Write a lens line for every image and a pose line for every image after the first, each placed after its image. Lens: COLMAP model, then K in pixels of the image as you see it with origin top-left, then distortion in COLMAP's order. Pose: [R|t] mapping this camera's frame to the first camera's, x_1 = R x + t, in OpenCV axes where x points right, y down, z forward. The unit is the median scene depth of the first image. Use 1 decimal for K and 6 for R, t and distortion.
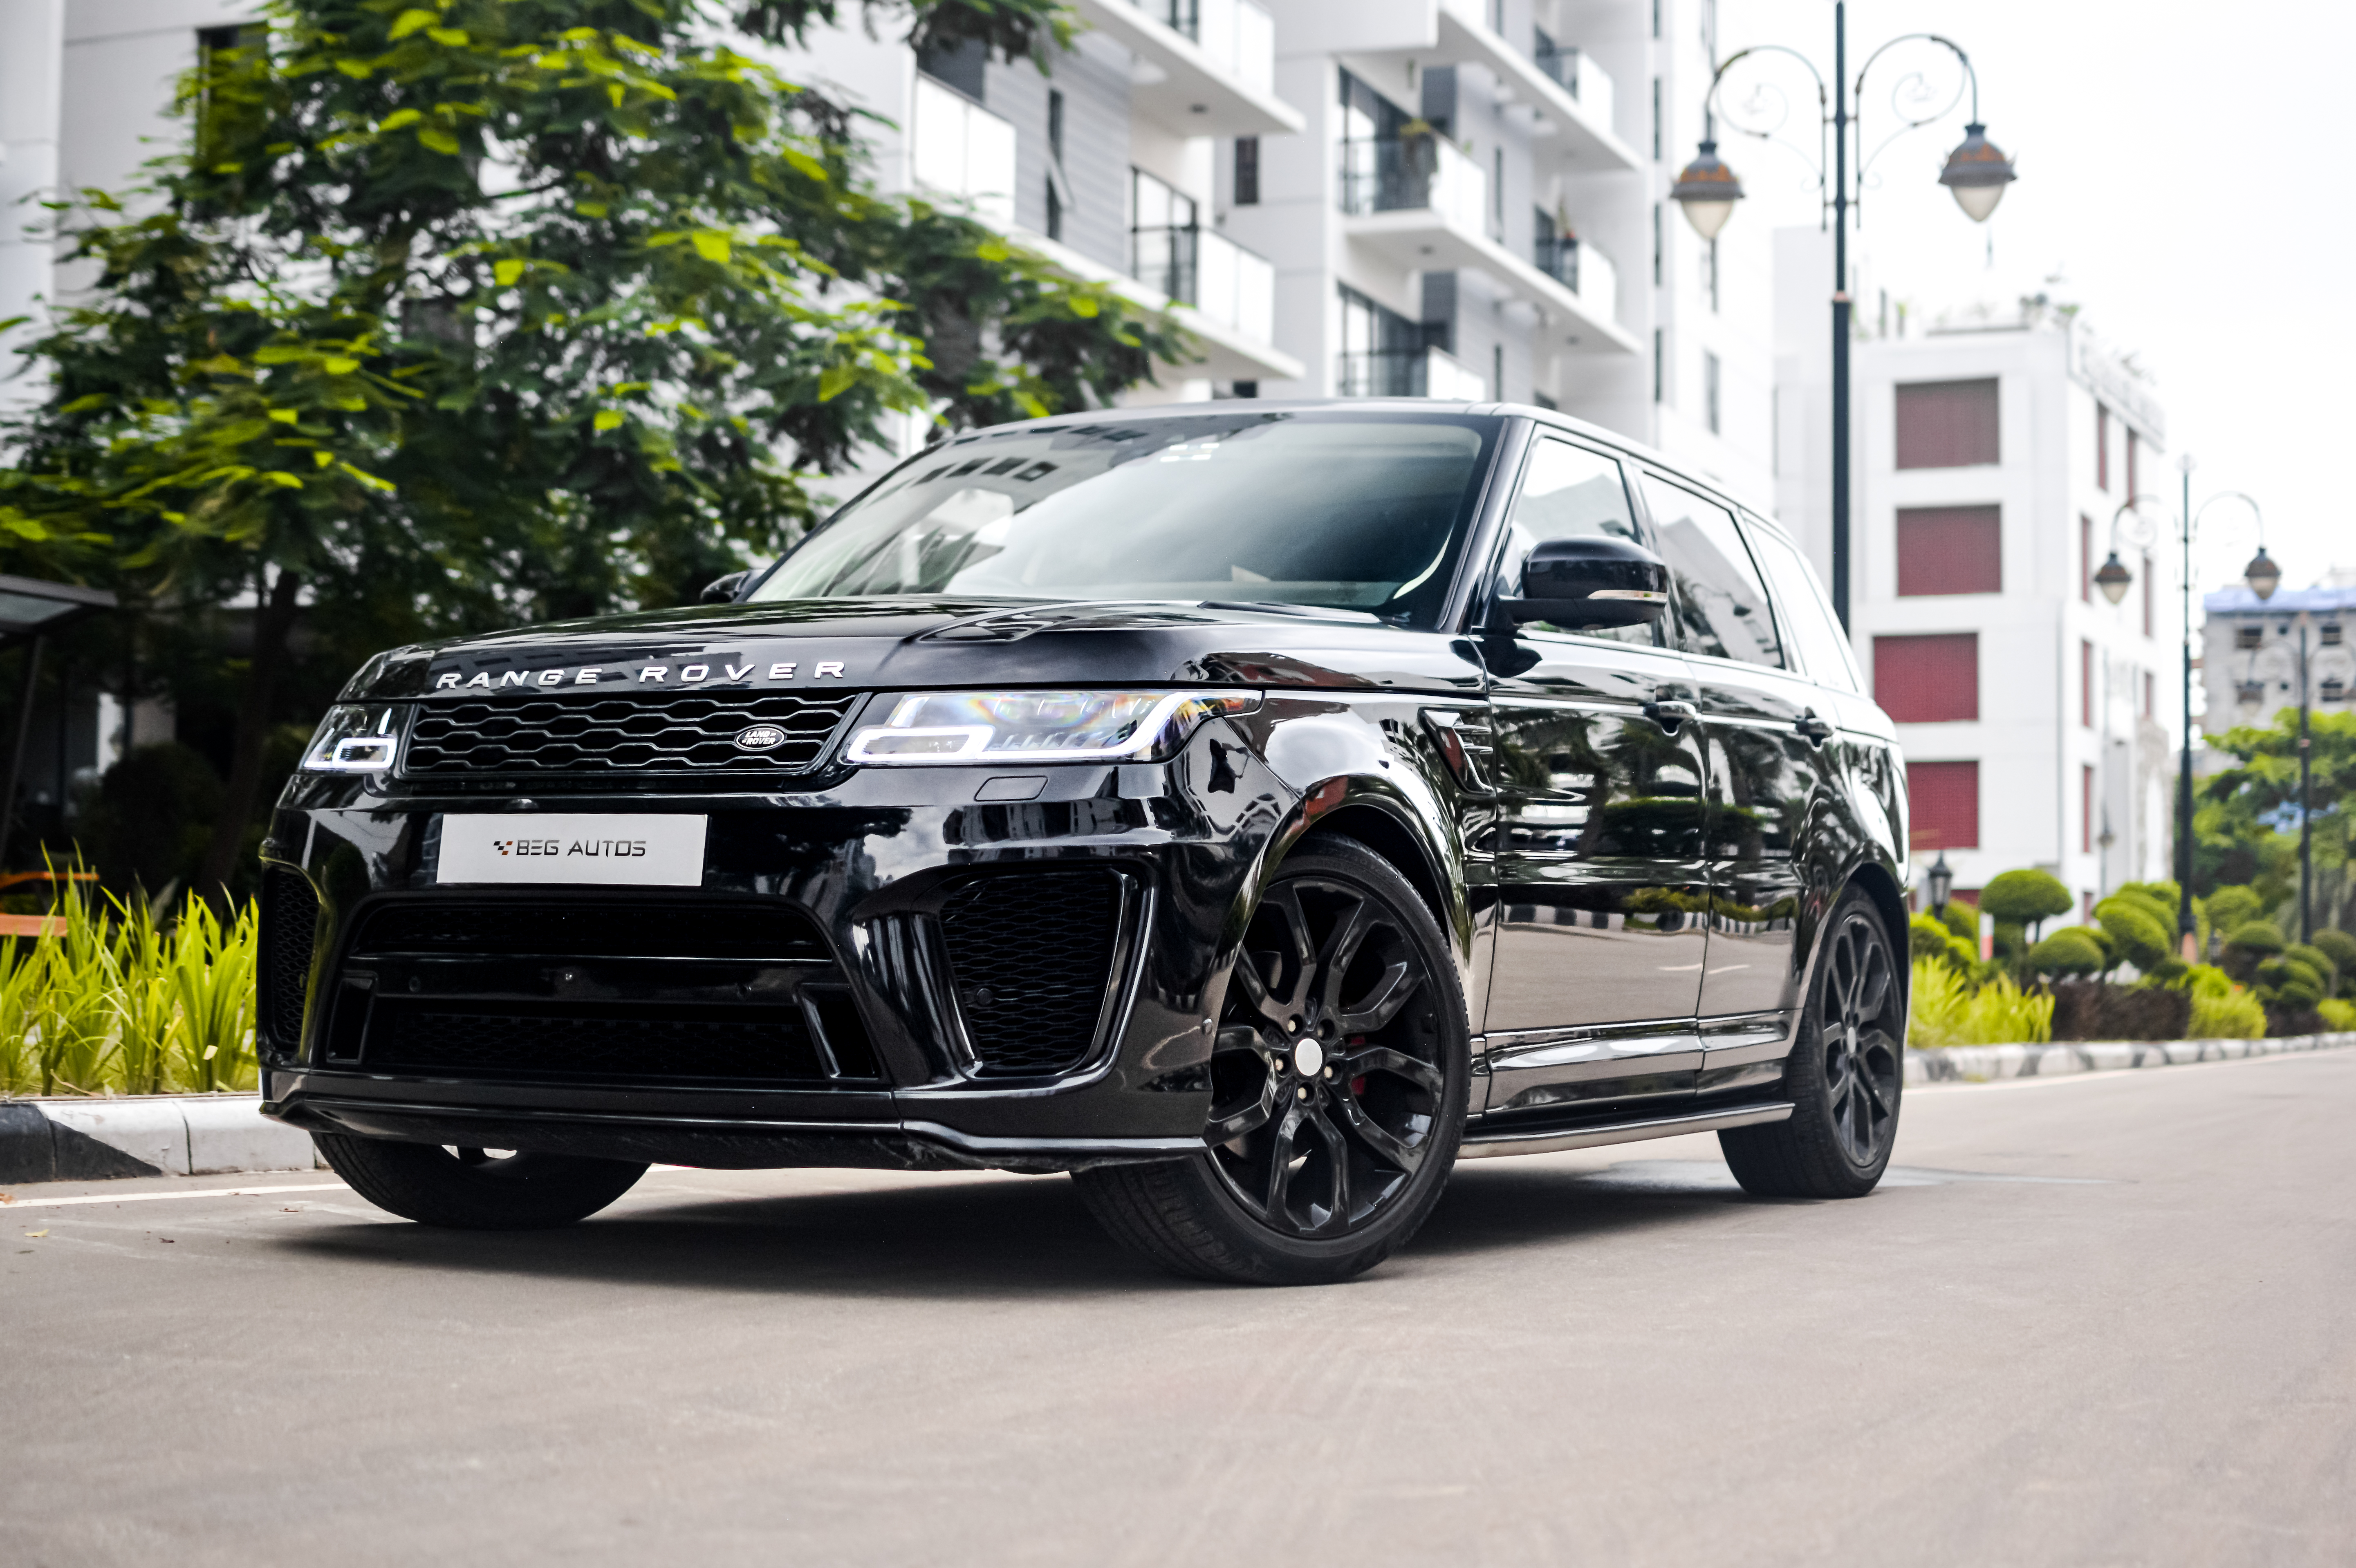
lens RADIAL K [[3699.1, 0, 1178.0], [0, 3699.1, 784.0], [0, 0, 1]] dist [-0.162268, -0.095012]
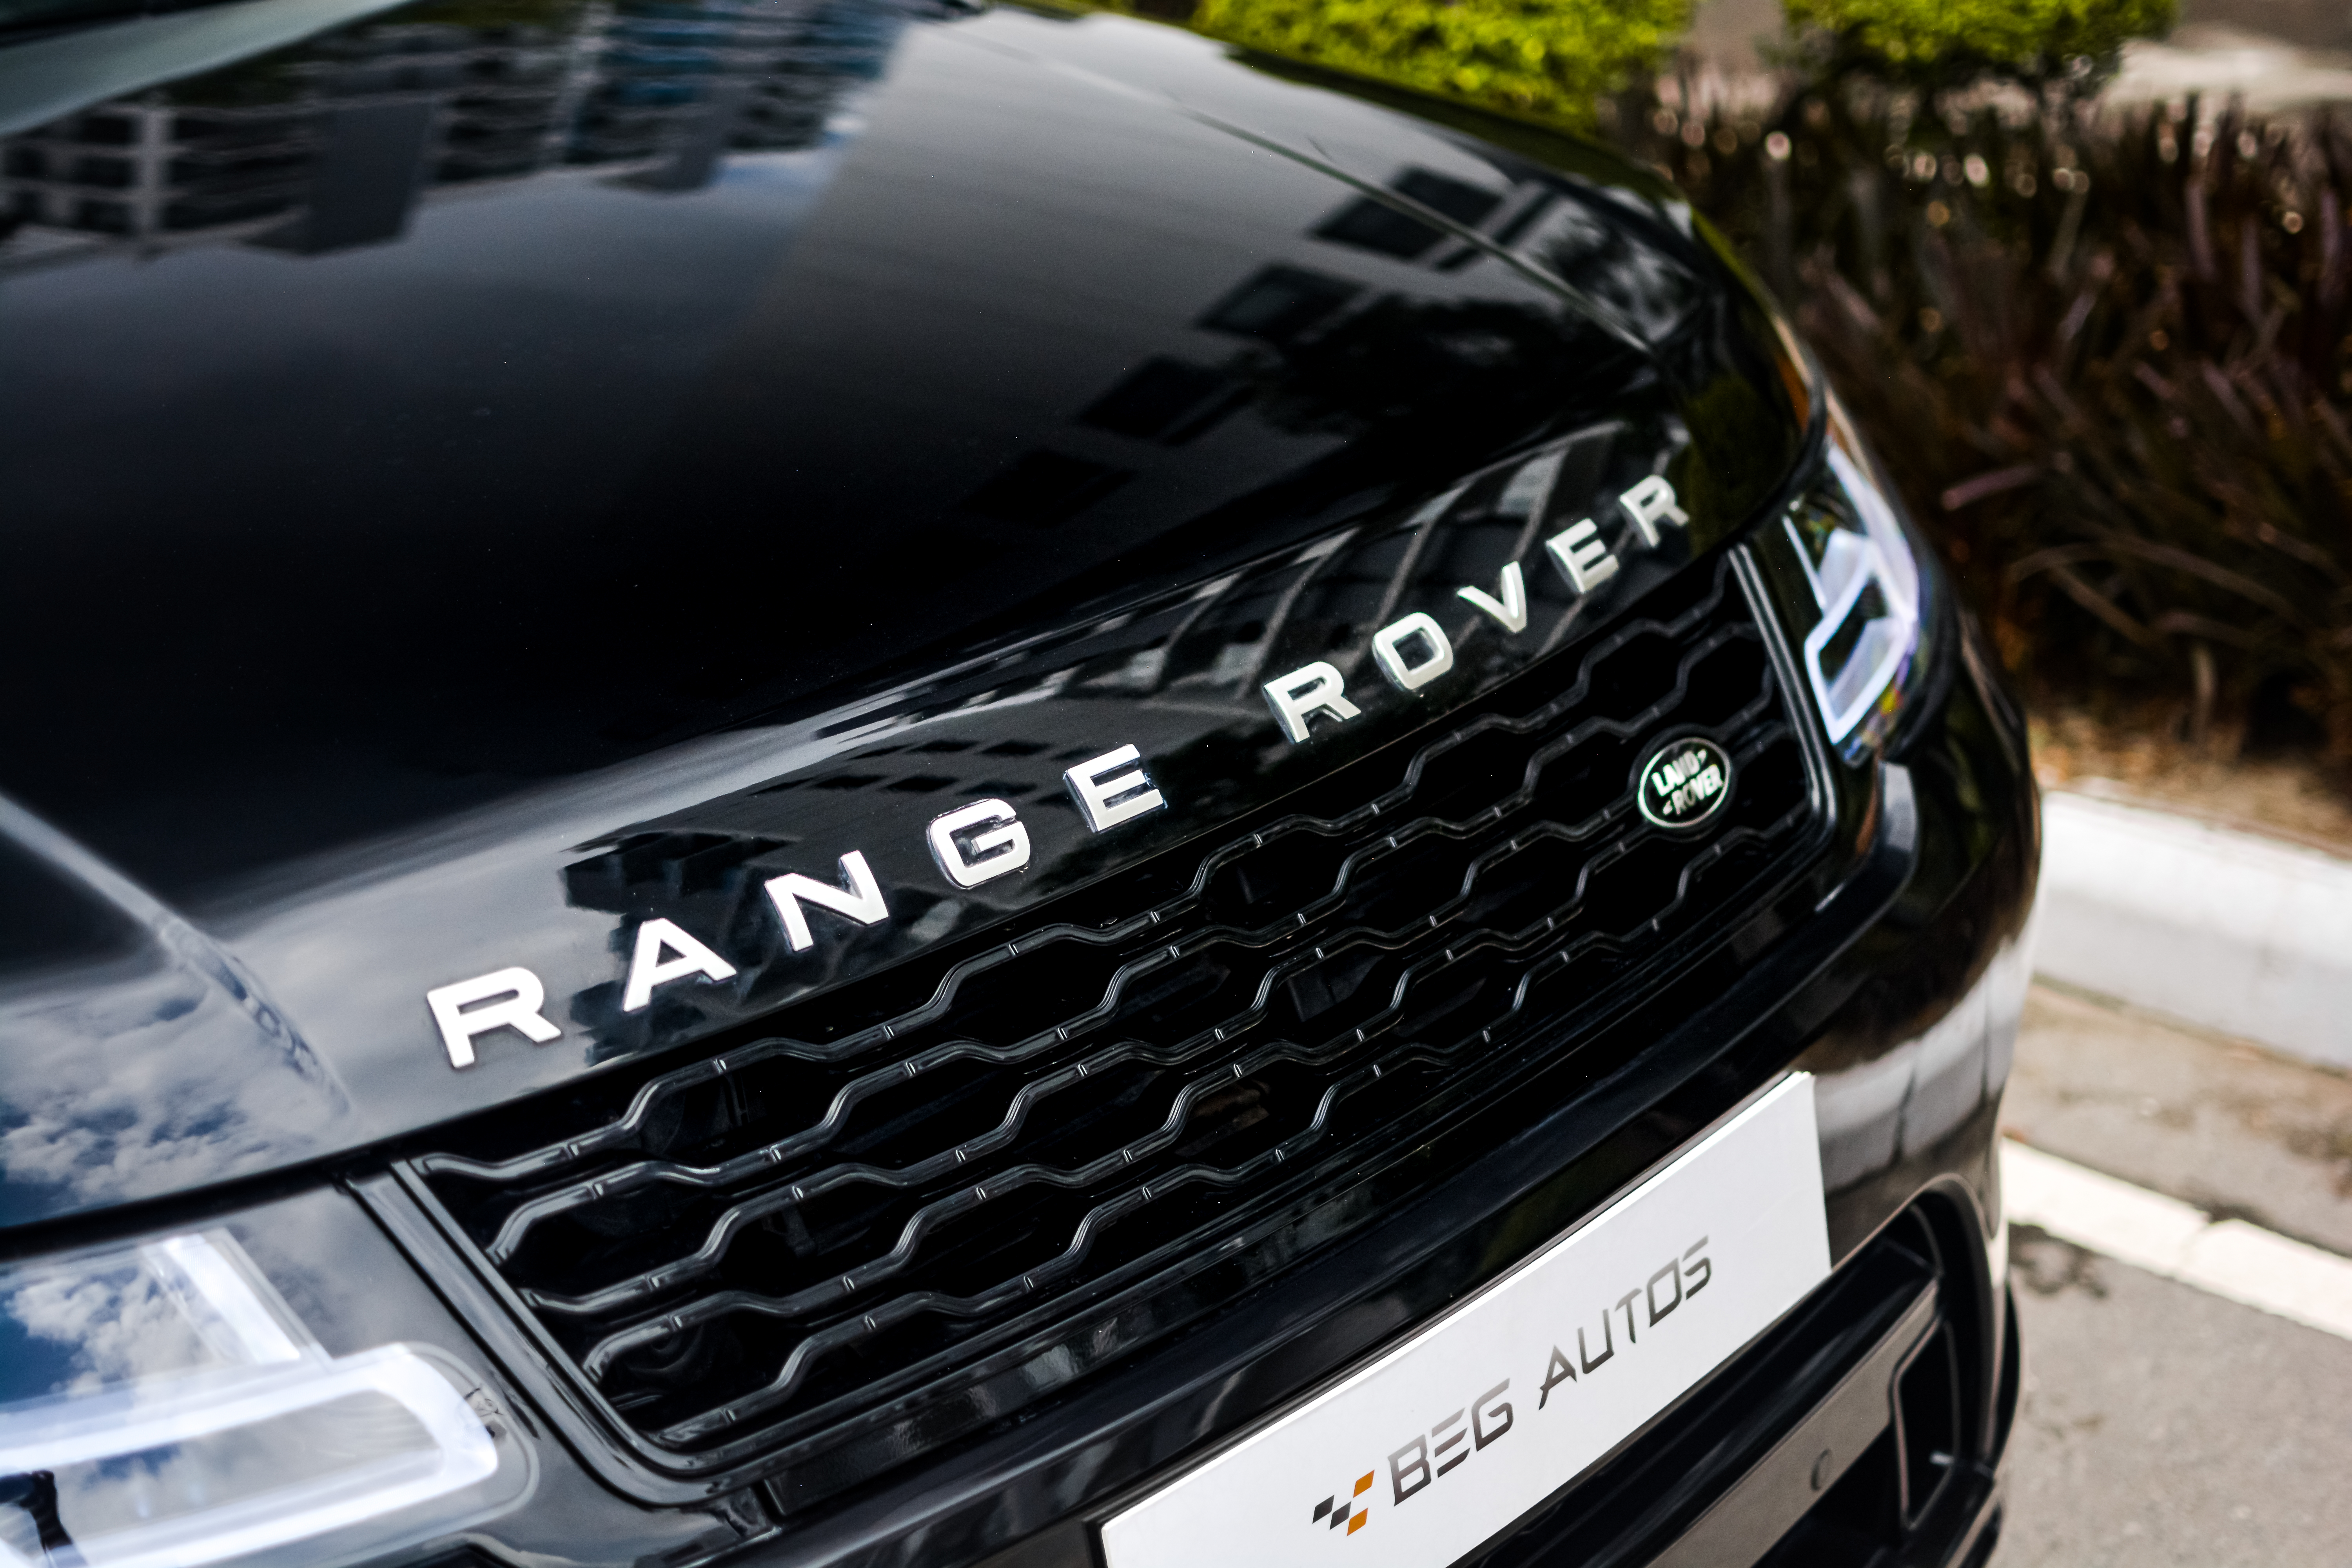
lens RADIAL K [[3693.1, 0, 1176.0], [0, 3693.1, 784.0], [0, 0, 1]] dist [-0.162268, -0.095012]
pose [[0.247347, -0.380480, 0.891097, -0.319376], [0.011480, 0.920761, 0.389959, -0.107547], [-0.968859, -0.086225, 0.232115, 0.750684]]
